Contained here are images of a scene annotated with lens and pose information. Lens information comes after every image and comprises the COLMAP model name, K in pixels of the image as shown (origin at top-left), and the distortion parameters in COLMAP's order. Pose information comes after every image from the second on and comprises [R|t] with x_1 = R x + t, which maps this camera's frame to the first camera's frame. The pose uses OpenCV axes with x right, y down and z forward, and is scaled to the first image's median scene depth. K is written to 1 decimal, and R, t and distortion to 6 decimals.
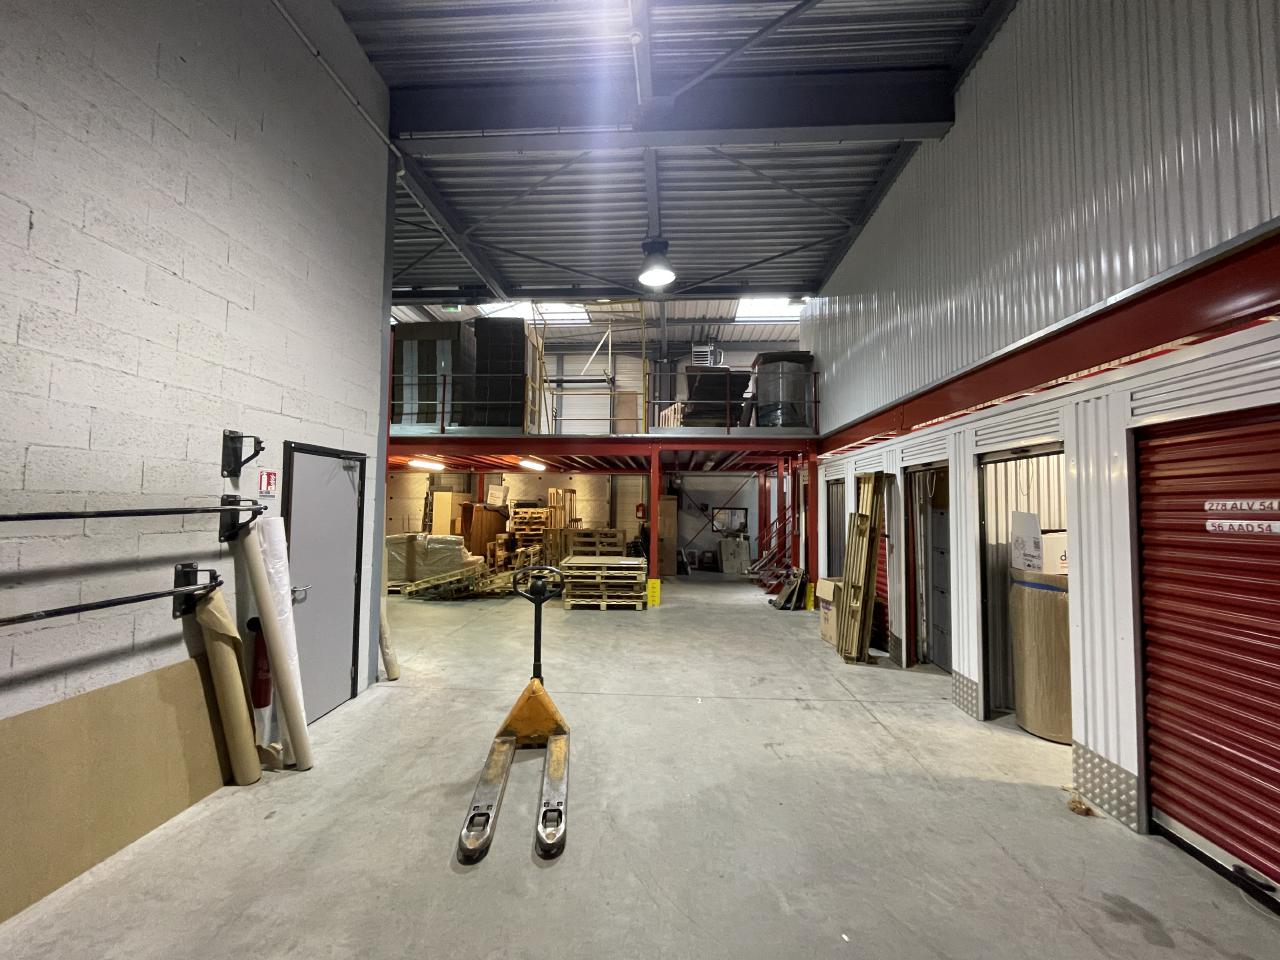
lens RADIAL K [[517.9, 0, 642.0], [0, 517.9, 480.5], [0, 0, 1]] dist [-0.002265, -0.000326]
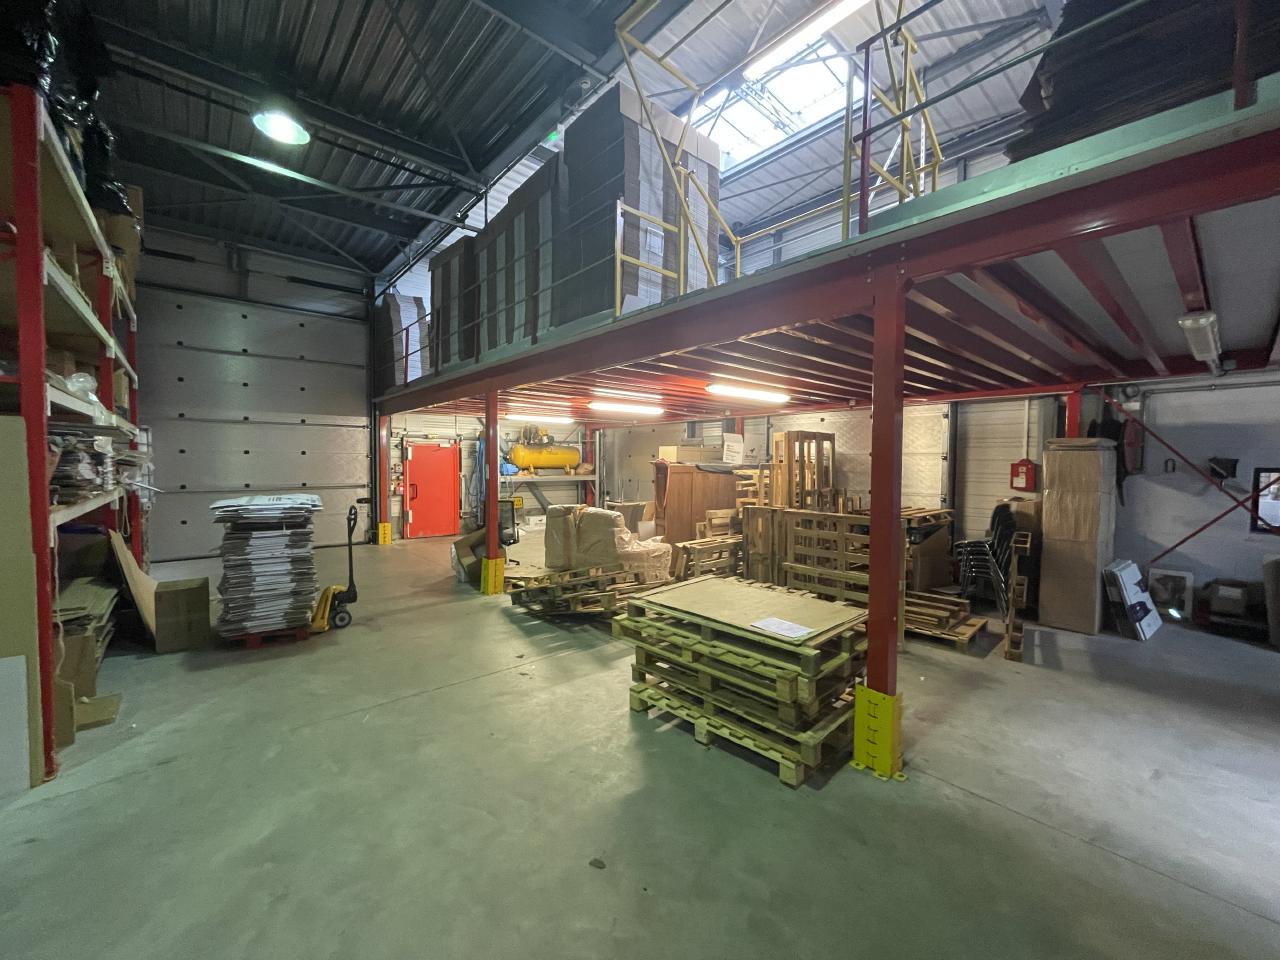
lens RADIAL K [[517.9, 0, 639.9], [0, 517.9, 482.5], [0, 0, 1]] dist [-0.002265, -0.000326]
pose [[0.700341, 0.019932, -0.713530, 0.091551], [0.036673, 0.997285, 0.063854, 0.022557], [0.712865, -0.070887, 0.697709, 0.421334]]
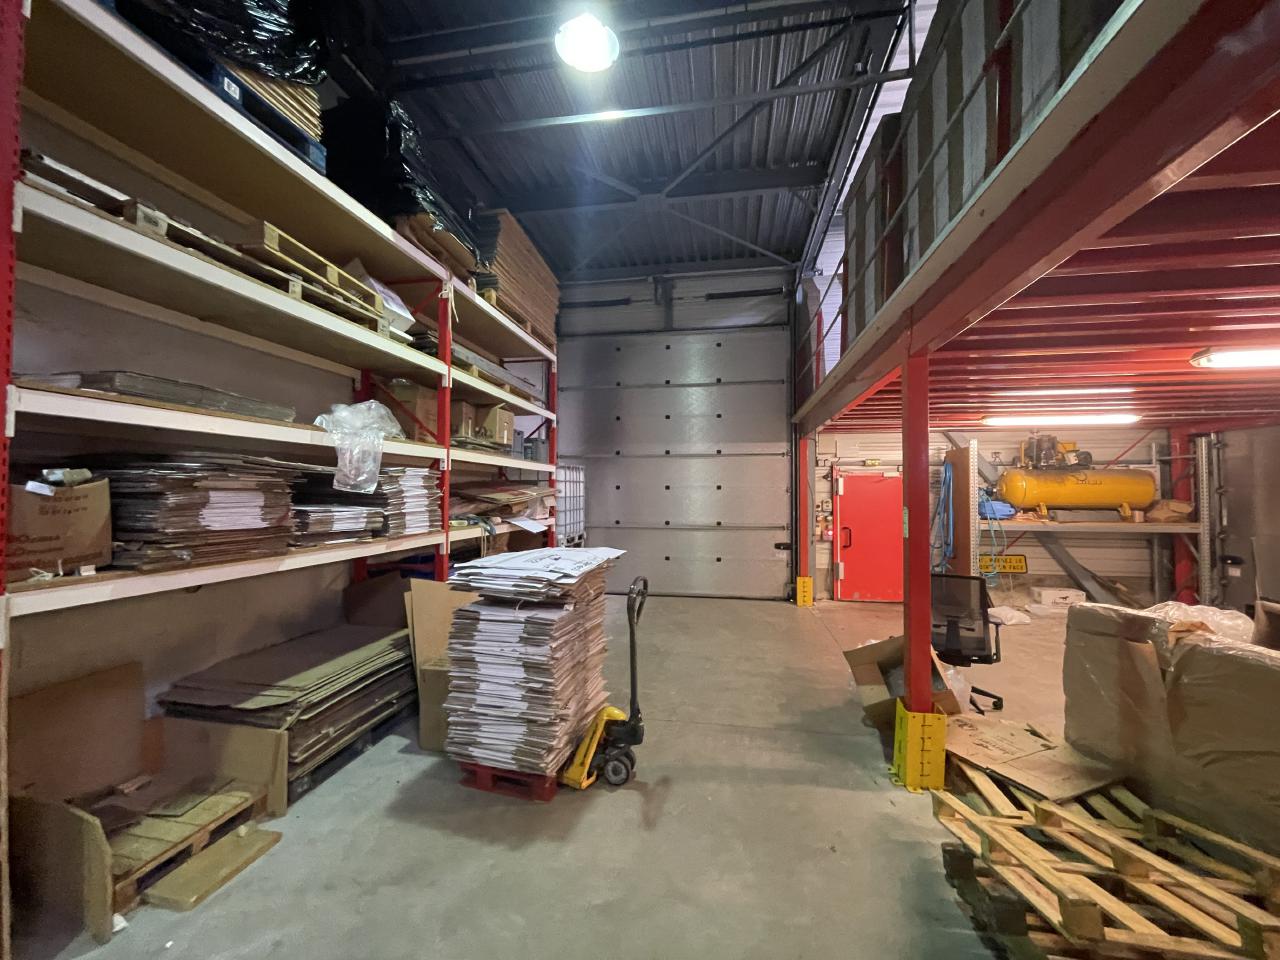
lens RADIAL K [[517.9, 0, 638.5], [0, 517.9, 482.7], [0, 0, 1]] dist [-0.002265, -0.000326]
pose [[-0.113960, -0.032357, -0.992958, -0.045614], [0.044181, 0.998316, -0.037602, 0.023275], [0.992502, -0.048155, -0.112338, 0.520502]]
